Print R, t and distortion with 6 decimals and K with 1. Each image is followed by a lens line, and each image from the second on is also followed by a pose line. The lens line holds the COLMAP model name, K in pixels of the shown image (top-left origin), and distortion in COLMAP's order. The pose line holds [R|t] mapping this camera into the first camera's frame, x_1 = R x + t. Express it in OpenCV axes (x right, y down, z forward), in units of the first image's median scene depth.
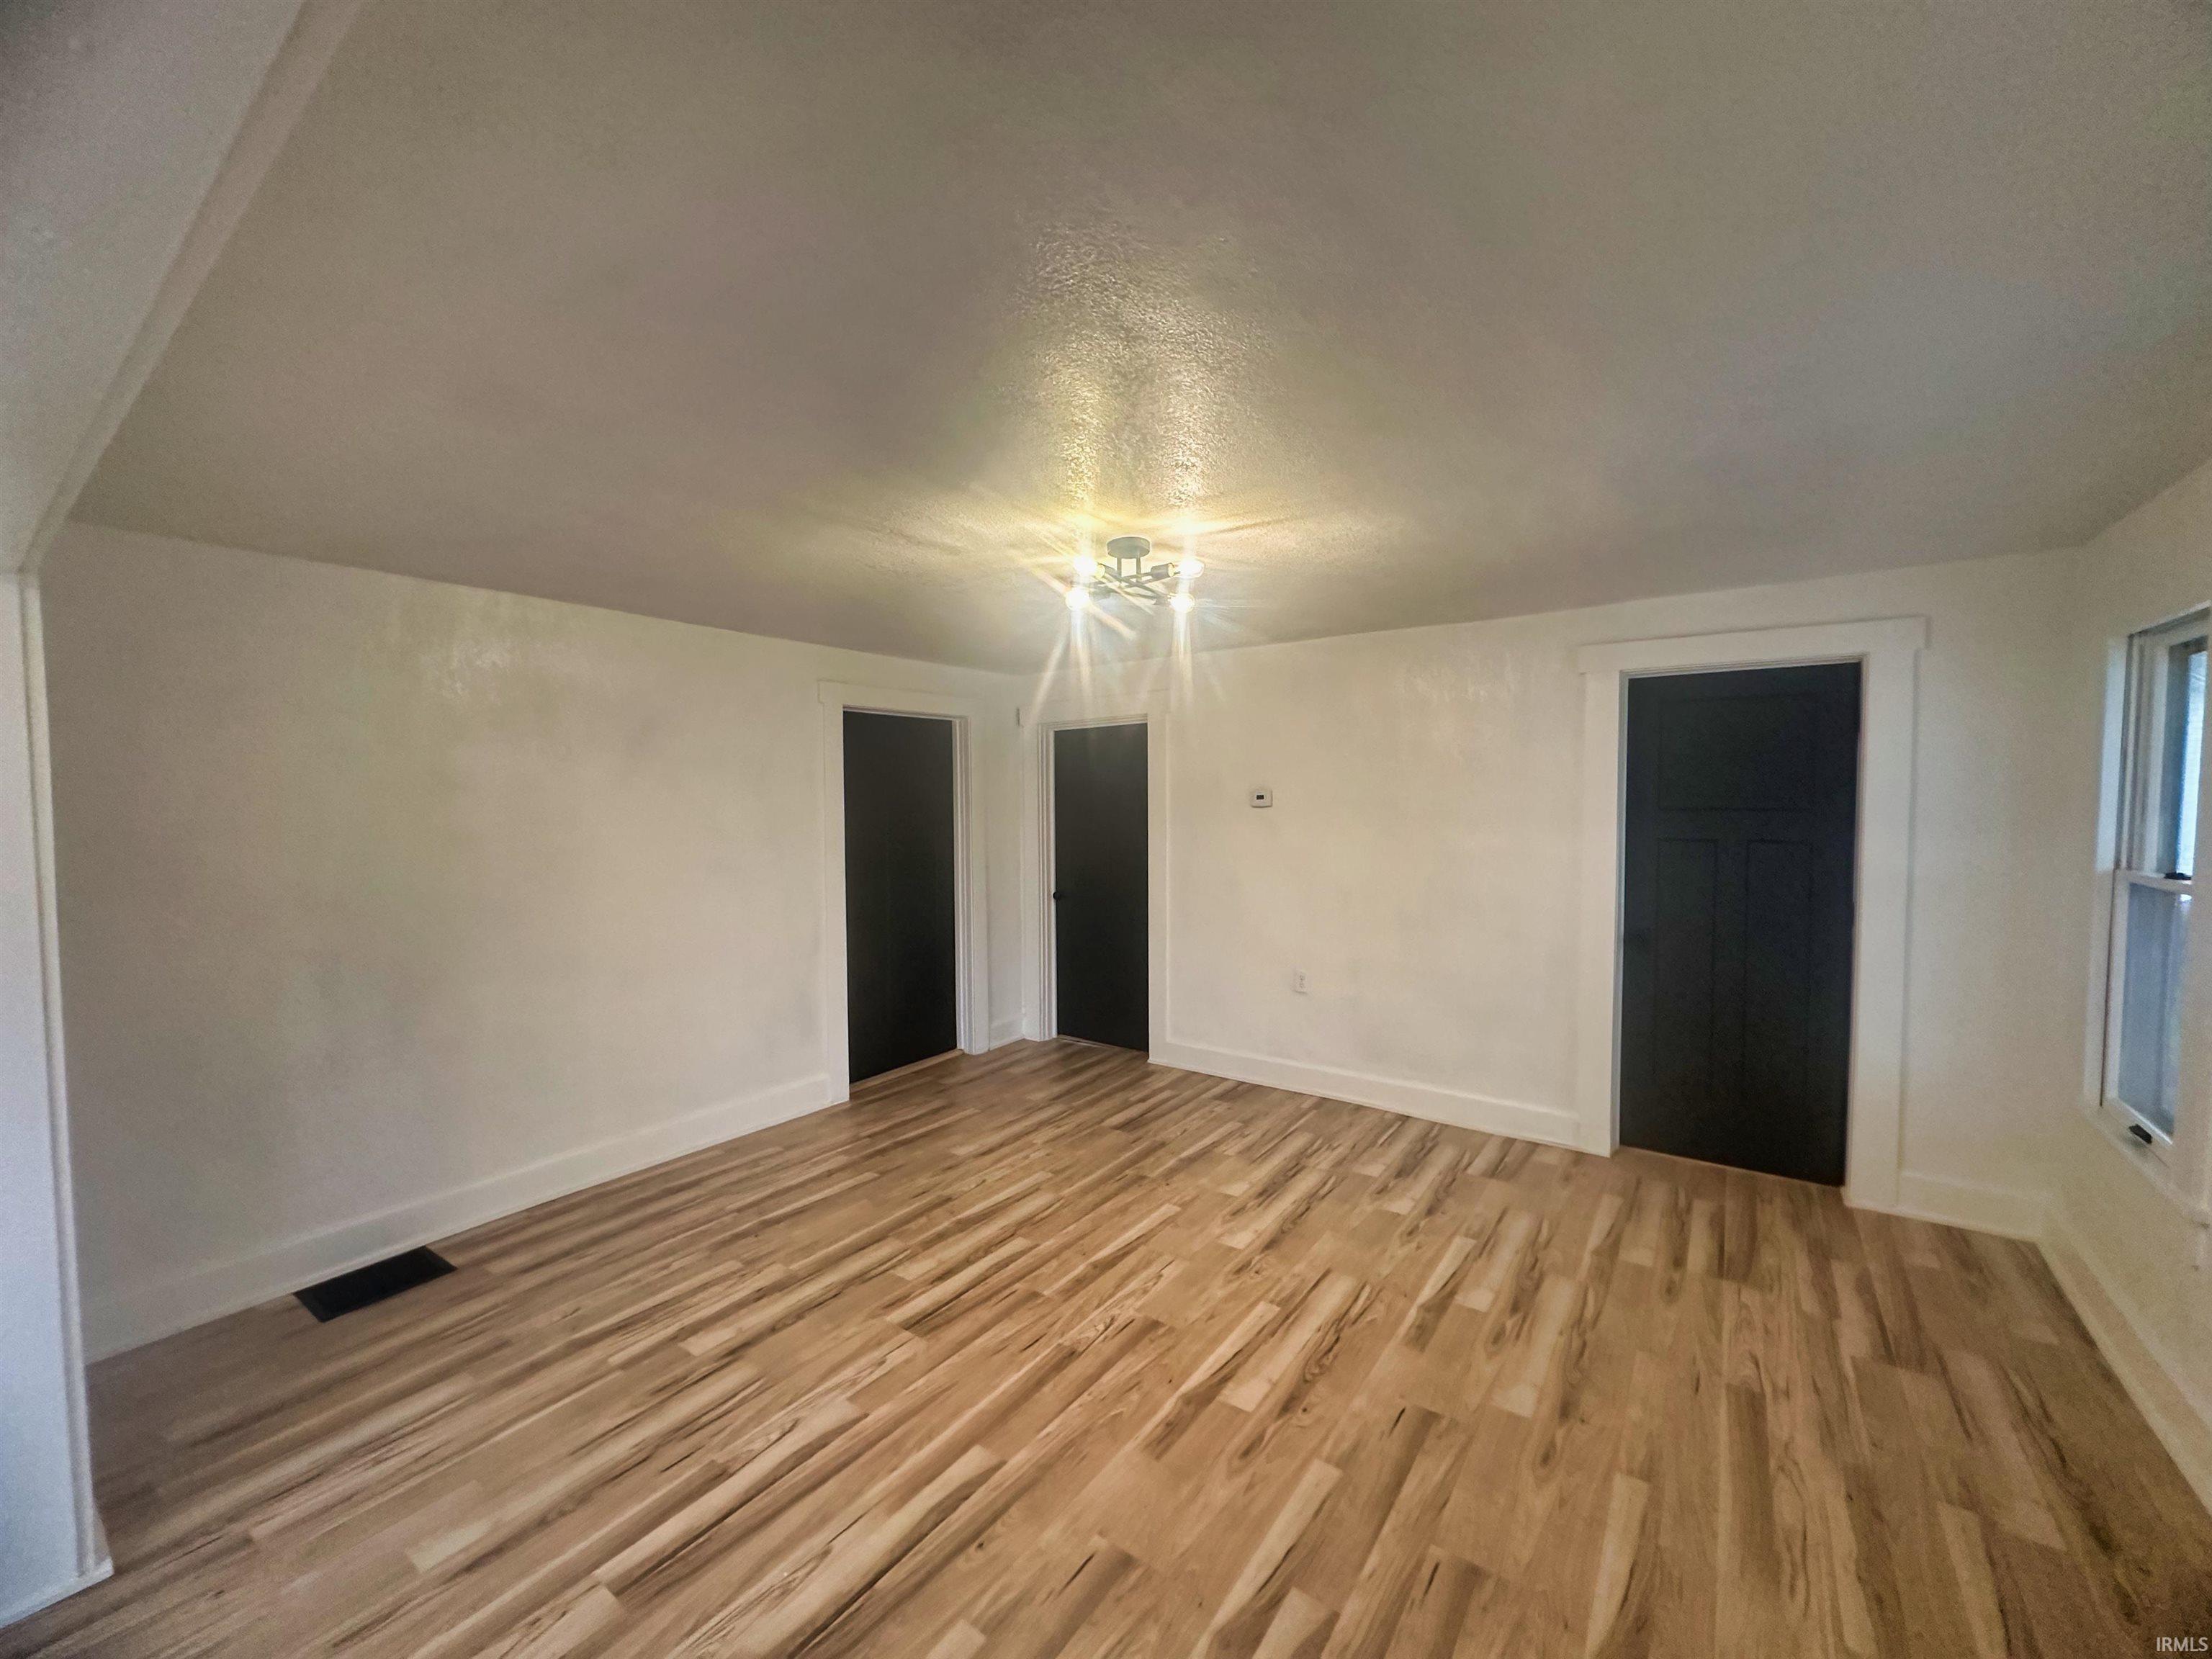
lens RADIAL K [[878.6, 0, 1104.8], [0, 878.6, 832.1], [0, 0, 1]] dist [-0.003084, 0.000608]
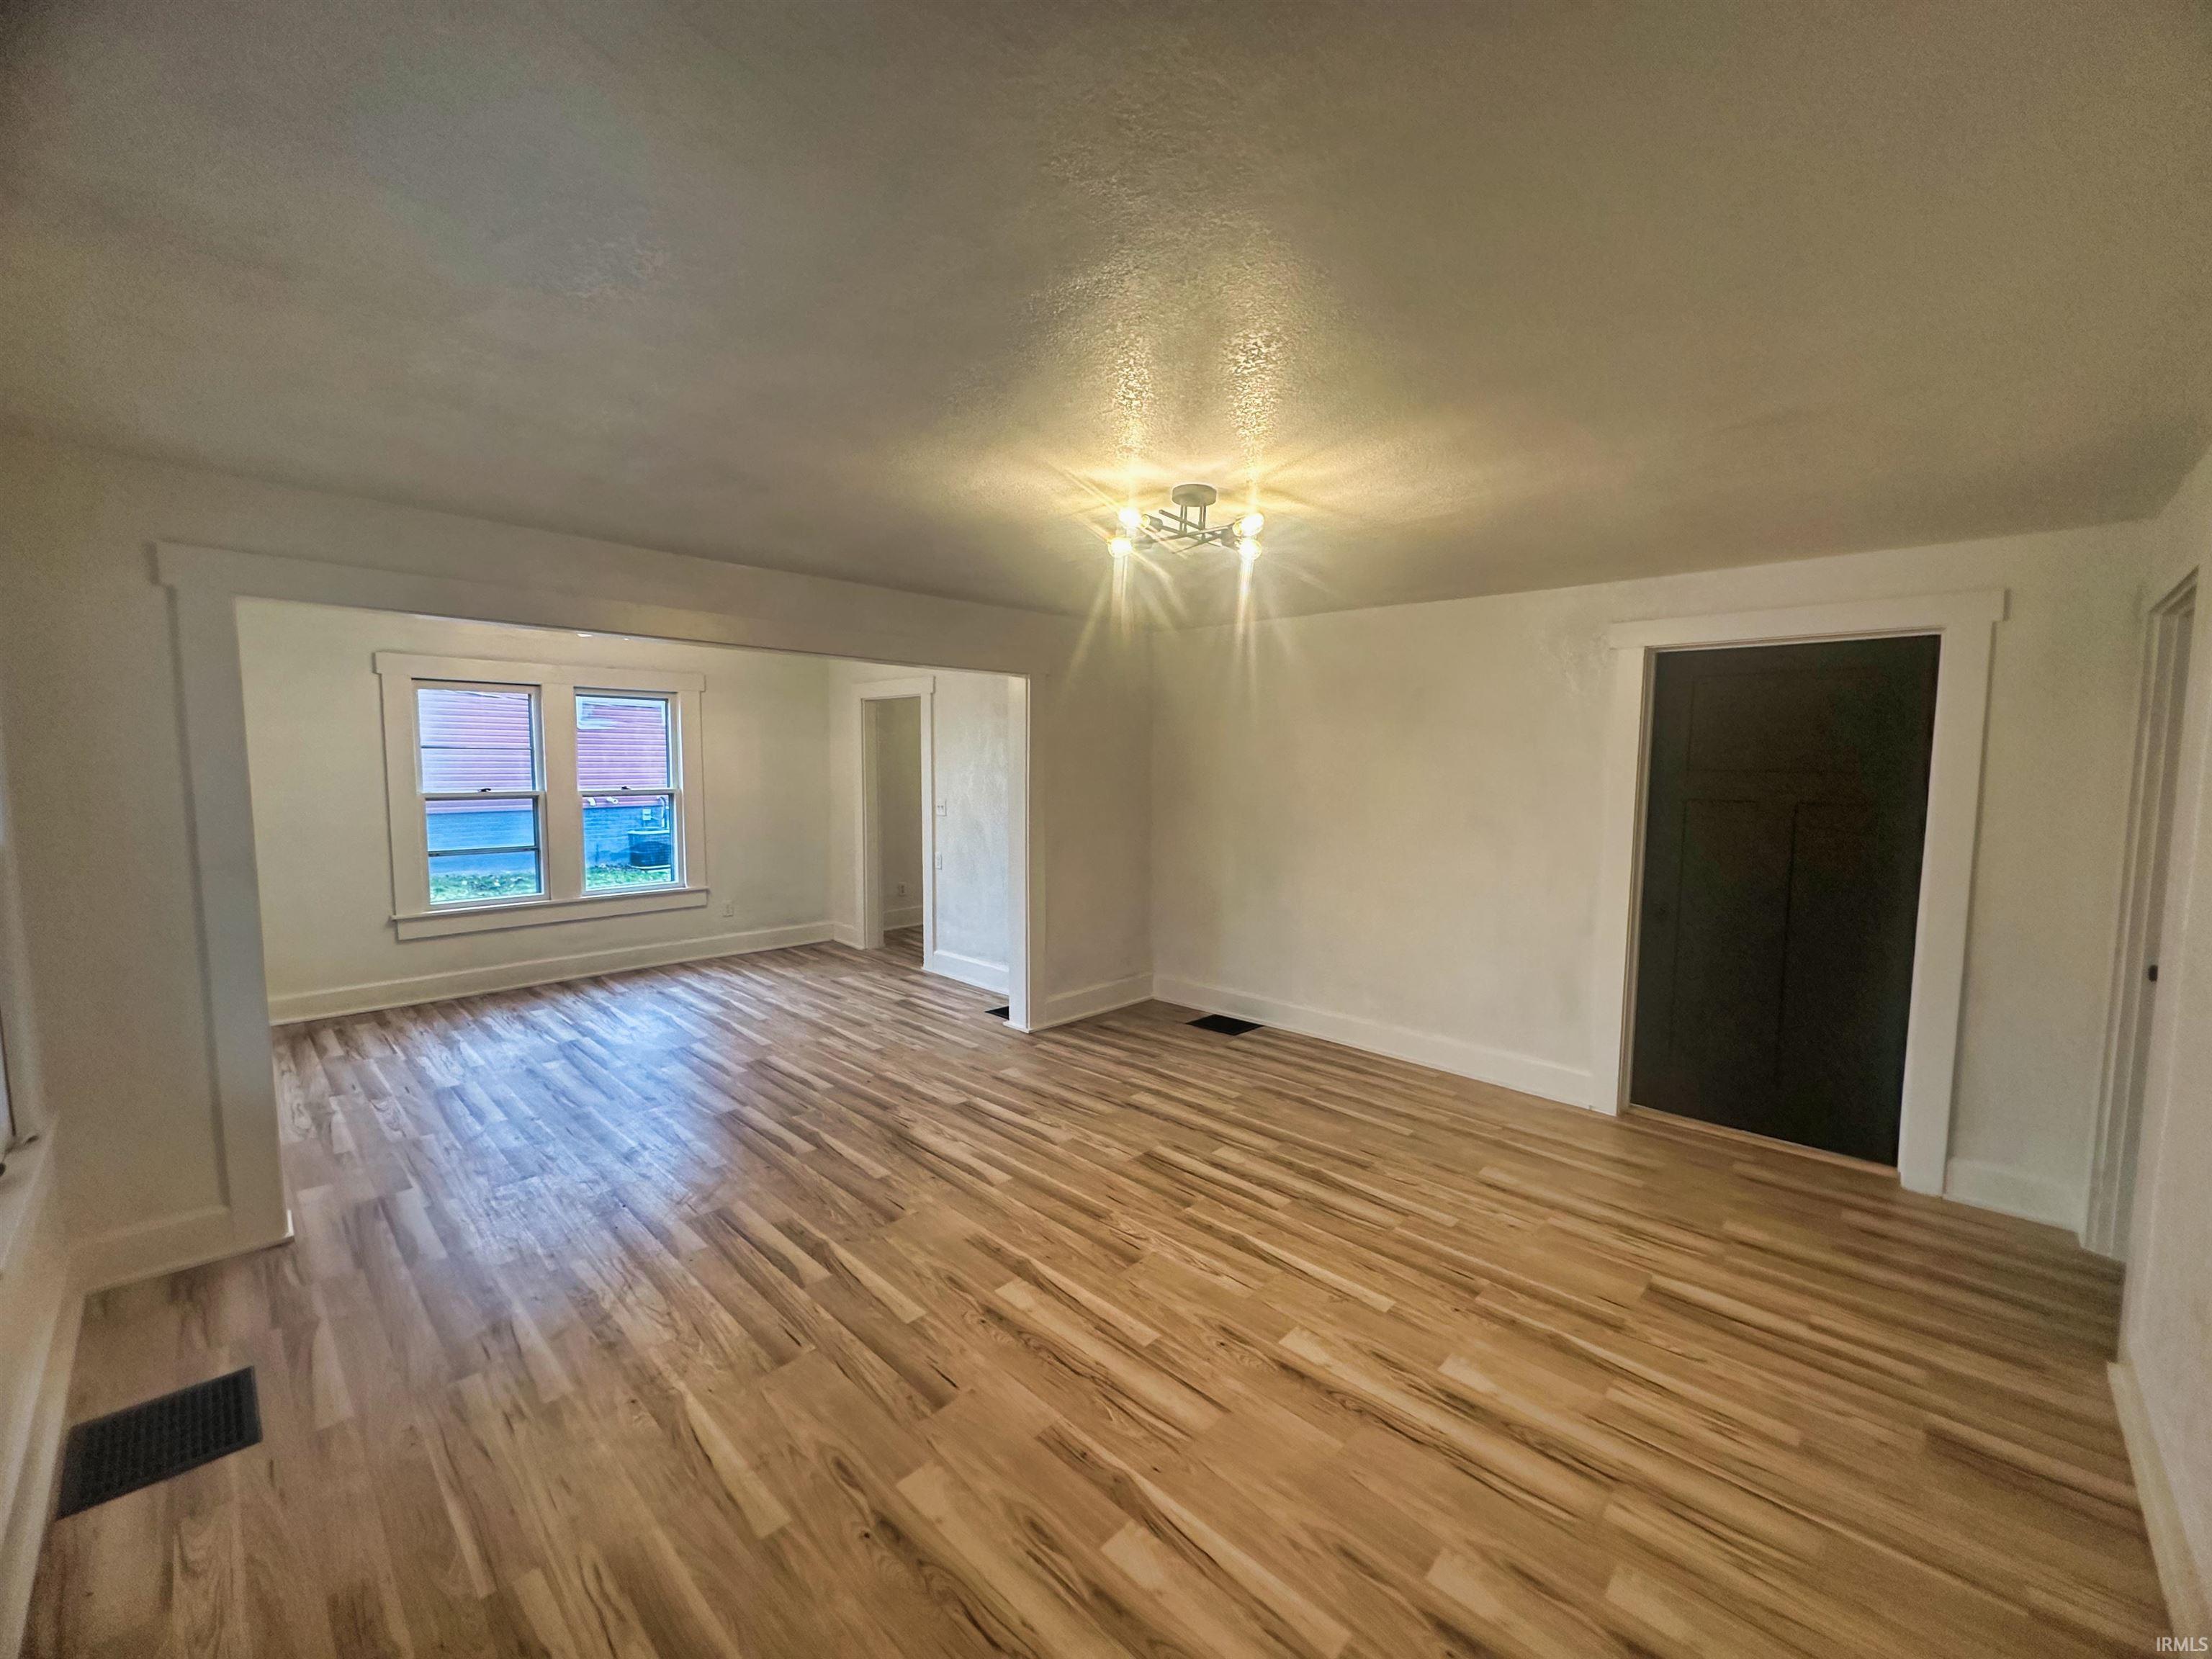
lens RADIAL K [[878.6, 0, 1104.8], [0, 878.6, 832.1], [0, 0, 1]] dist [-0.003084, 0.000608]
pose [[-0.140239, 0.087140, -0.986276, 0.976103], [-0.047962, 0.994352, 0.094673, -0.040829], [0.988955, 0.060580, -0.135268, 1.004888]]
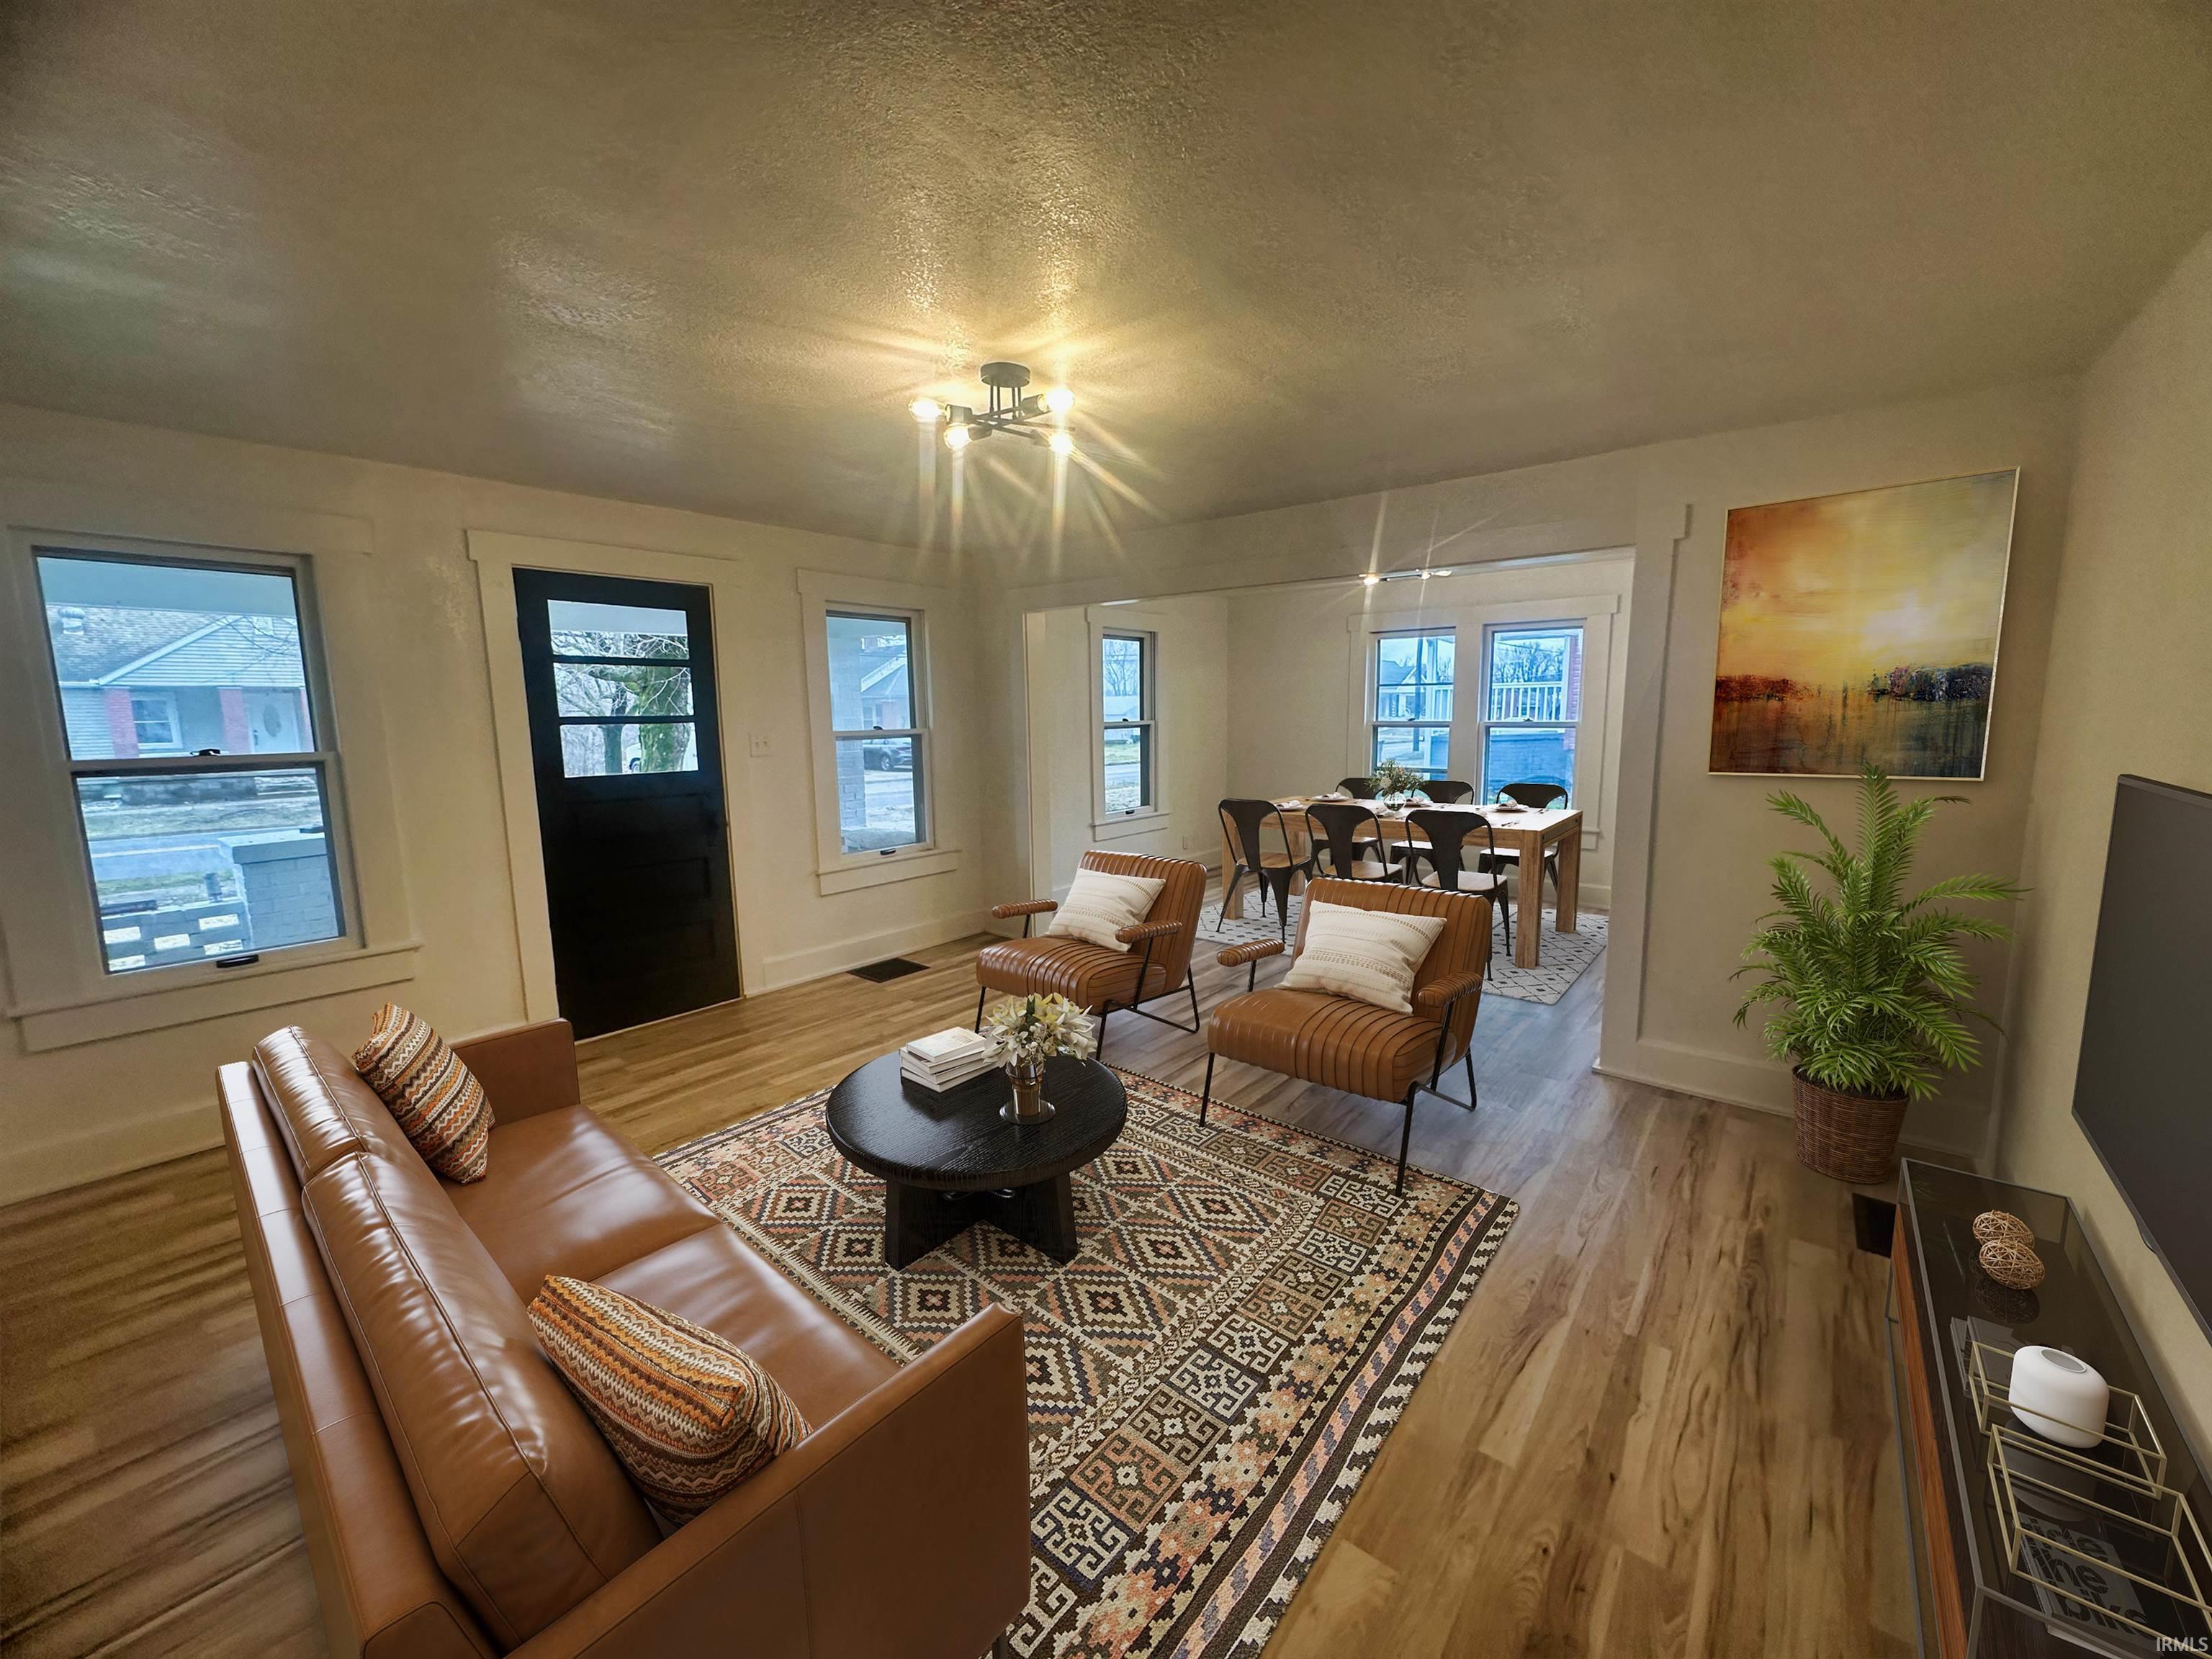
lens RADIAL K [[878.6, 0, 1104.8], [0, 878.6, 832.1], [0, 0, 1]] dist [-0.003084, 0.000608]
pose [[-0.998109, 0.007723, 0.060984, -0.113145], [0.018564, 0.983627, 0.179257, -0.031679], [-0.058601, 0.180050, -0.981910, 1.839875]]
